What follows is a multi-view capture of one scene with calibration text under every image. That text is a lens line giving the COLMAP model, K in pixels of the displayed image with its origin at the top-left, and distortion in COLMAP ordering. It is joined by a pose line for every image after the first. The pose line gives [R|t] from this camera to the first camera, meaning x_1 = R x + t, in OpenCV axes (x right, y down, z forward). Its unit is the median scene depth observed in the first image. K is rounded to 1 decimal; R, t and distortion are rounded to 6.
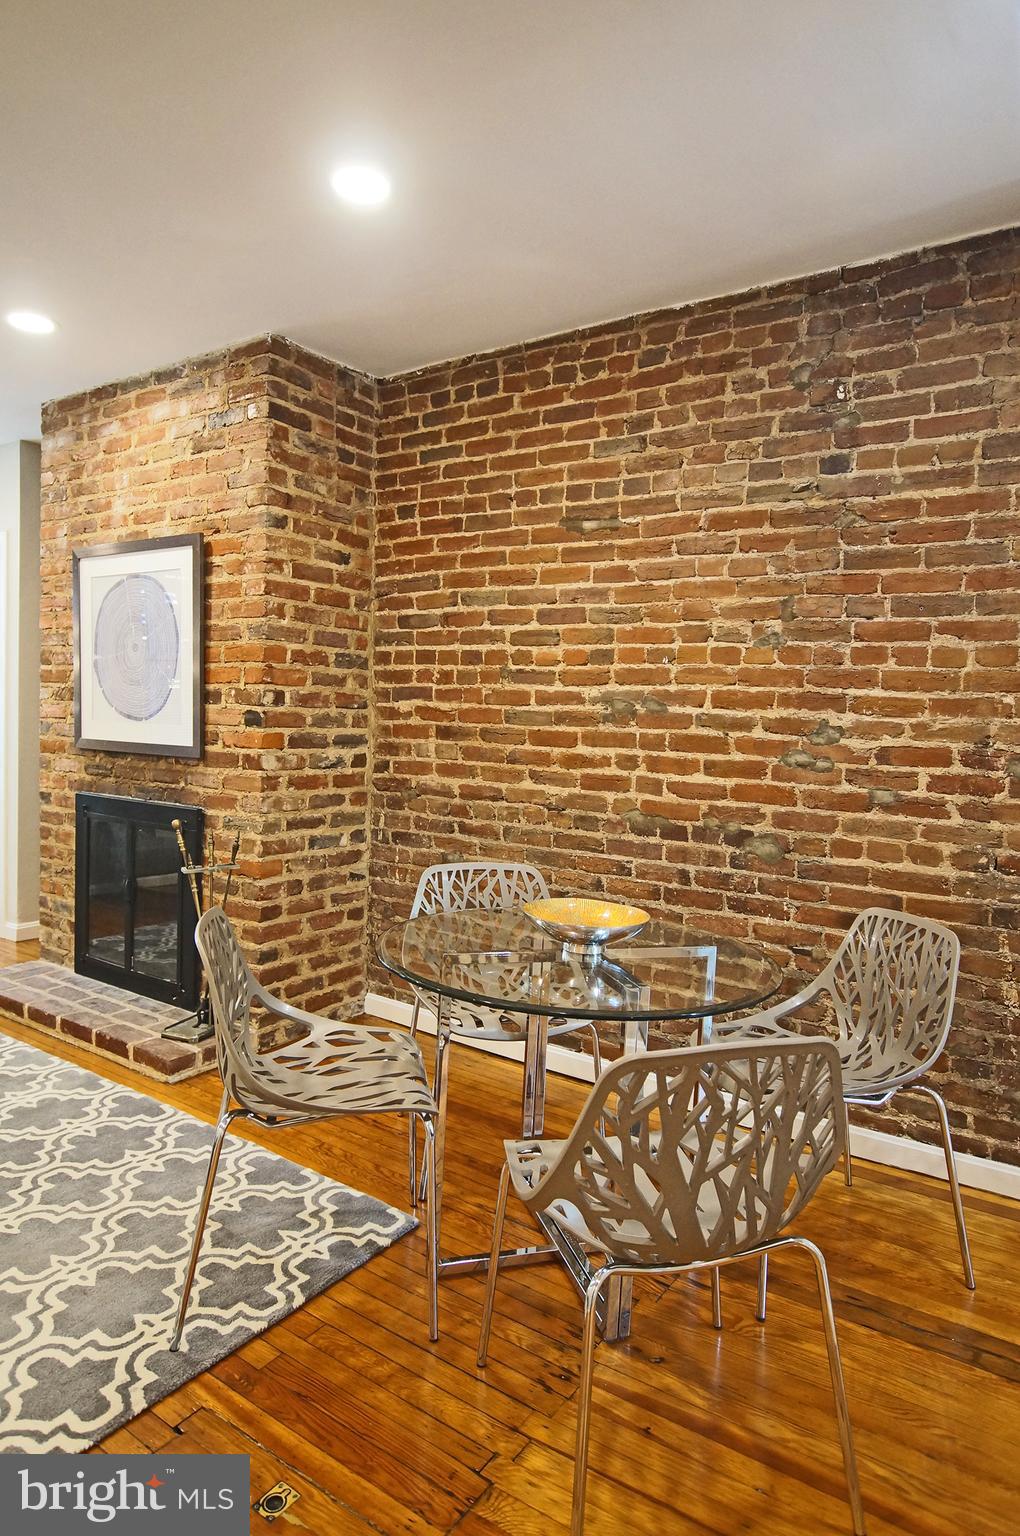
lens RADIAL K [[934.1, 0, 510.4], [0, 934.1, 760.2], [0, 0, 1]] dist [-0.013536, 0.001403]
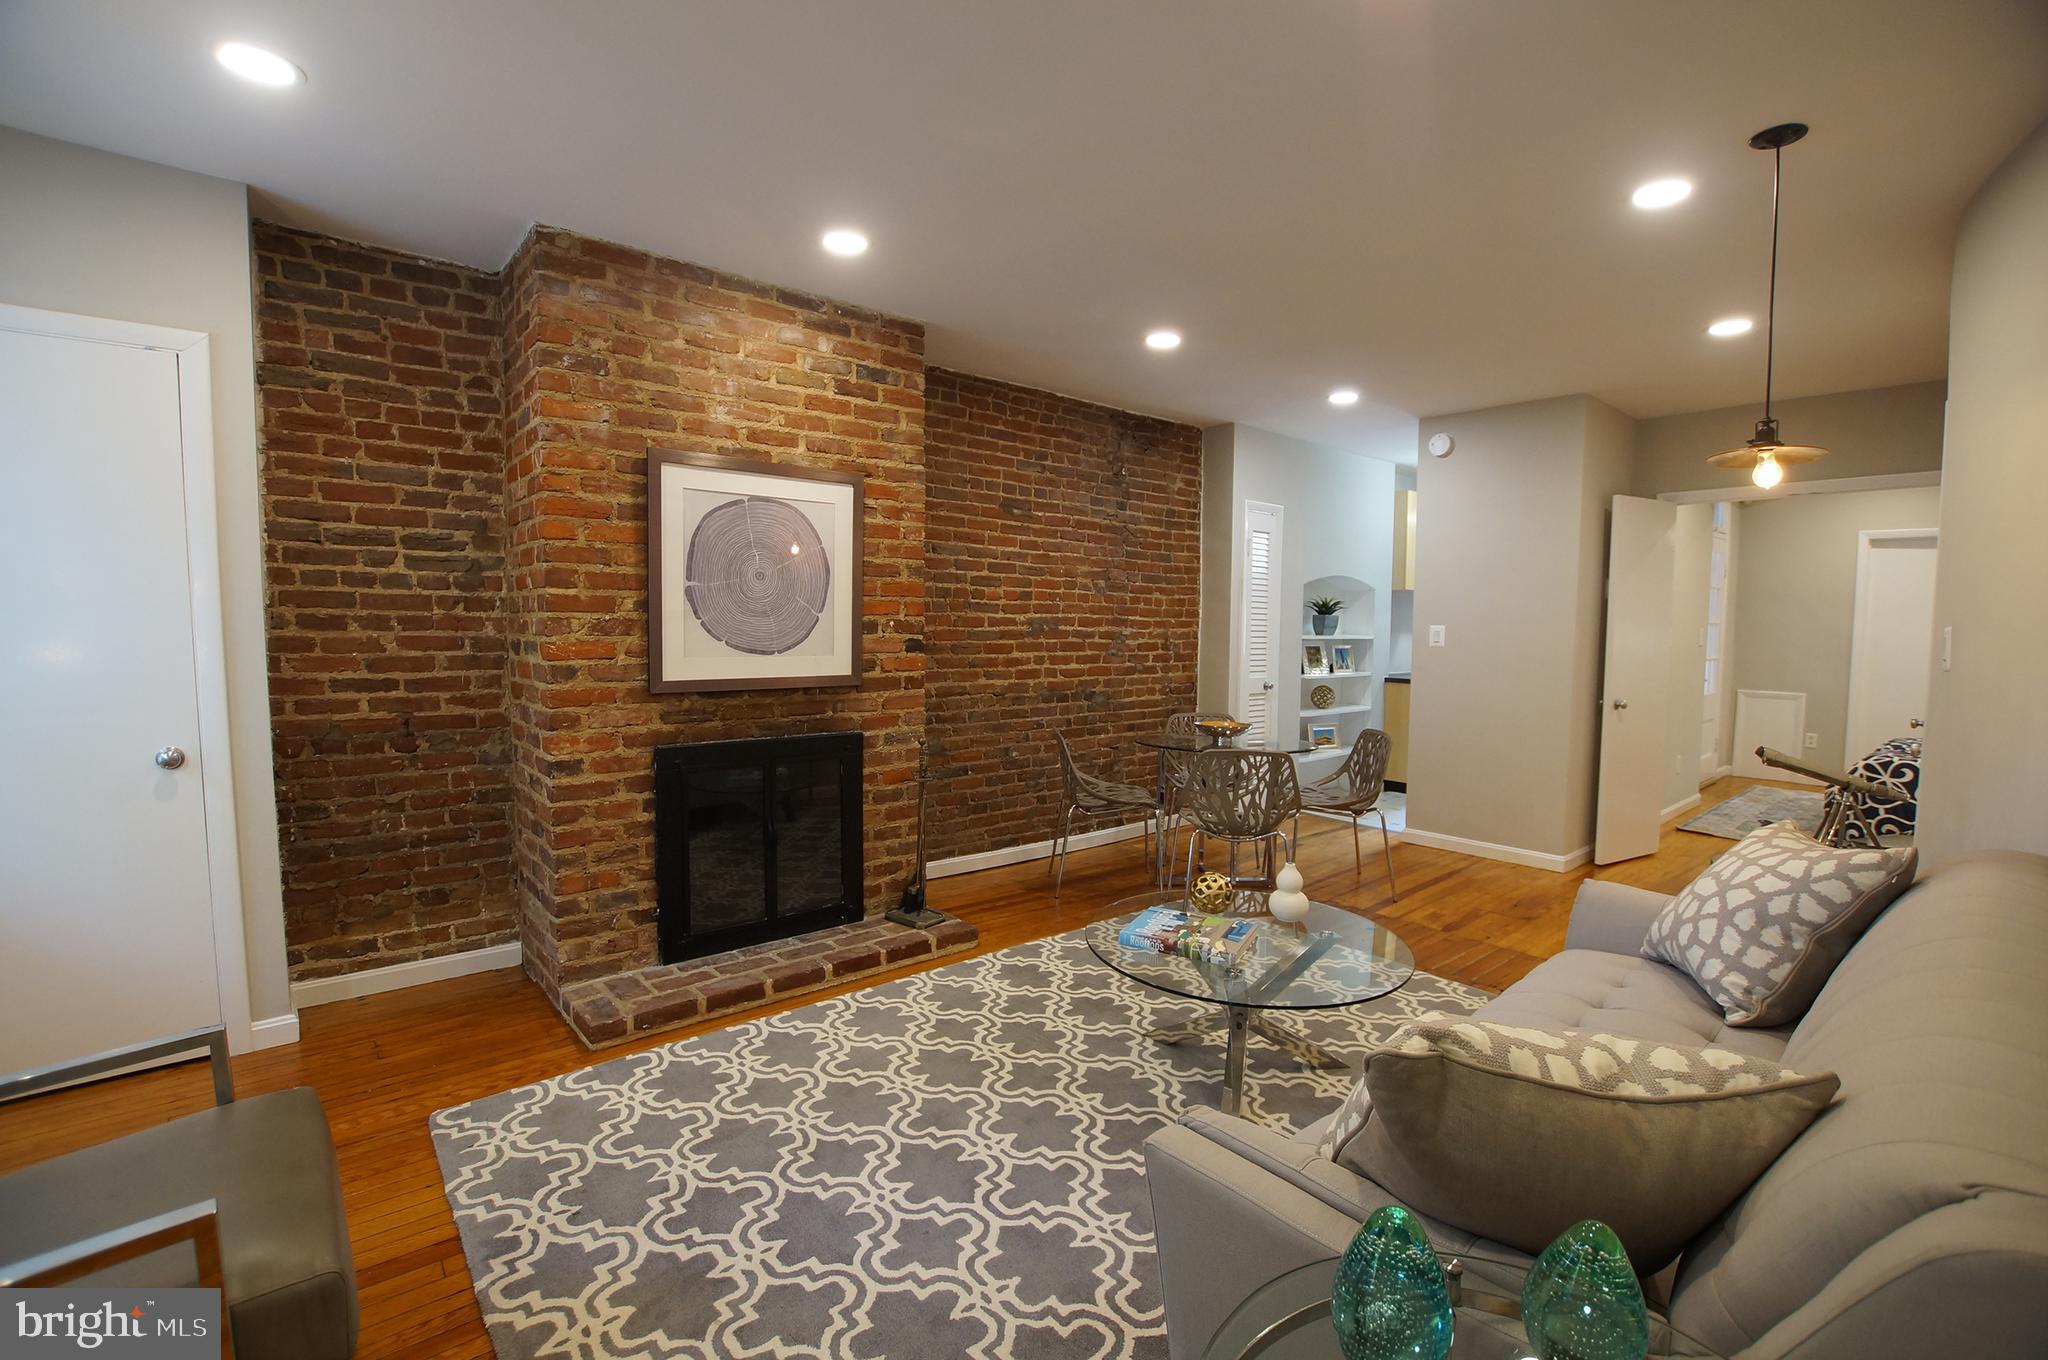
lens RADIAL K [[910.7, 0, 1024.2], [0, 910.7, 685.3], [0, 0, 1]] dist [-0.027593, 0.002720]
pose [[0.257015, -0.092177, 0.962001, -1.500873], [0.047284, 0.995448, 0.082749, -0.092368], [-0.965250, 0.024220, 0.260204, 0.632802]]
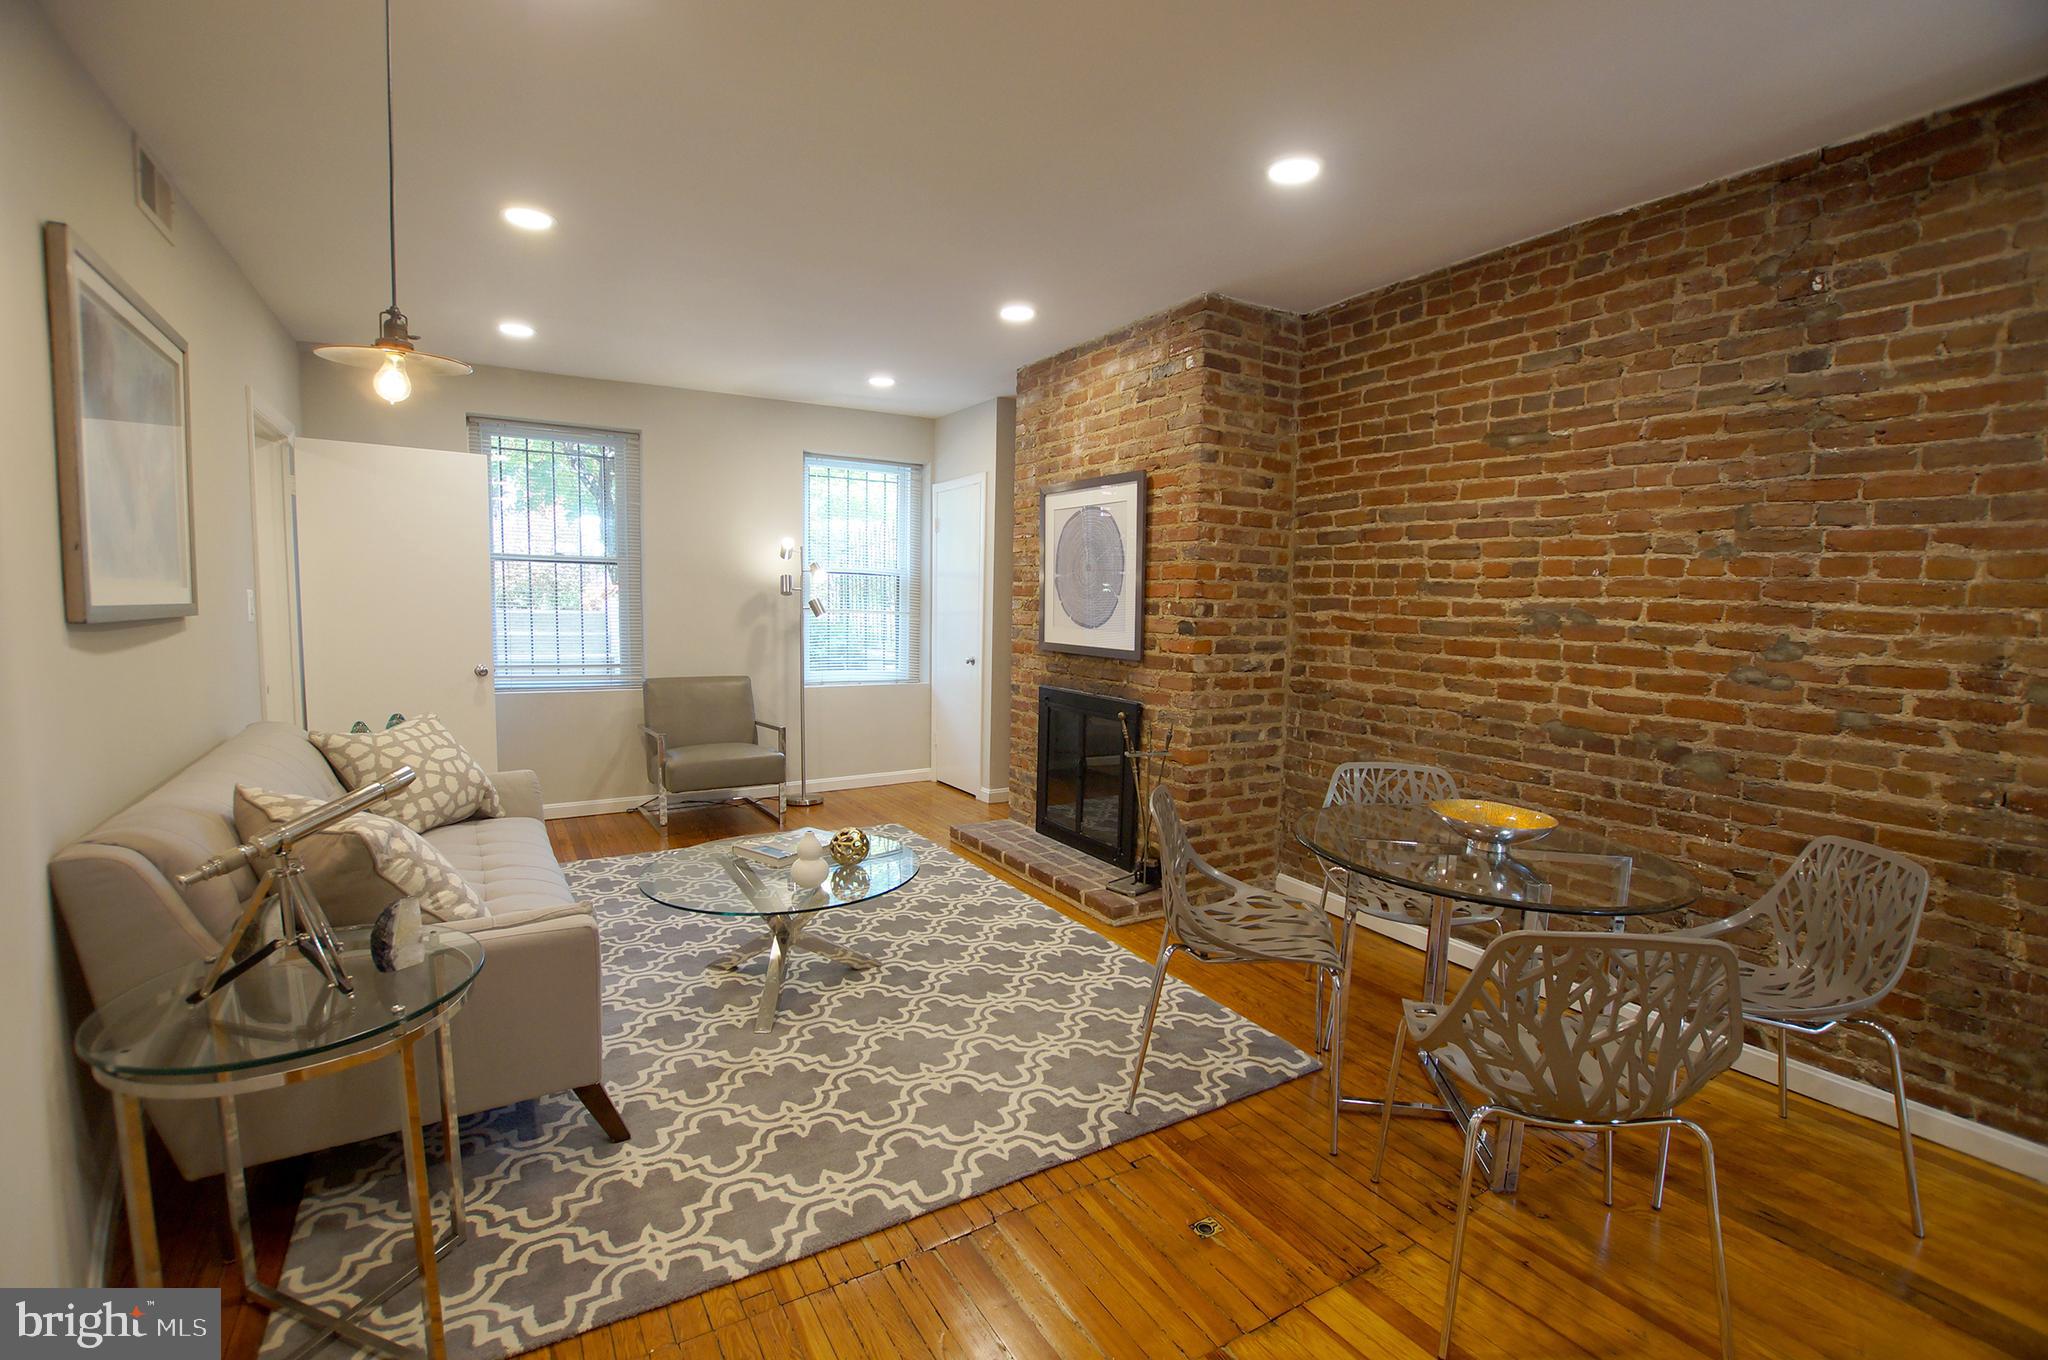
lens RADIAL K [[910.7, 0, 1012.3], [0, 910.7, 688.4], [0, 0, 1]] dist [-0.027593, 0.002720]
pose [[0.907010, 0.029654, -0.420063, 0.008390], [-0.013652, 0.999064, 0.041051, -0.014592], [0.420887, -0.031499, 0.906566, -0.139583]]
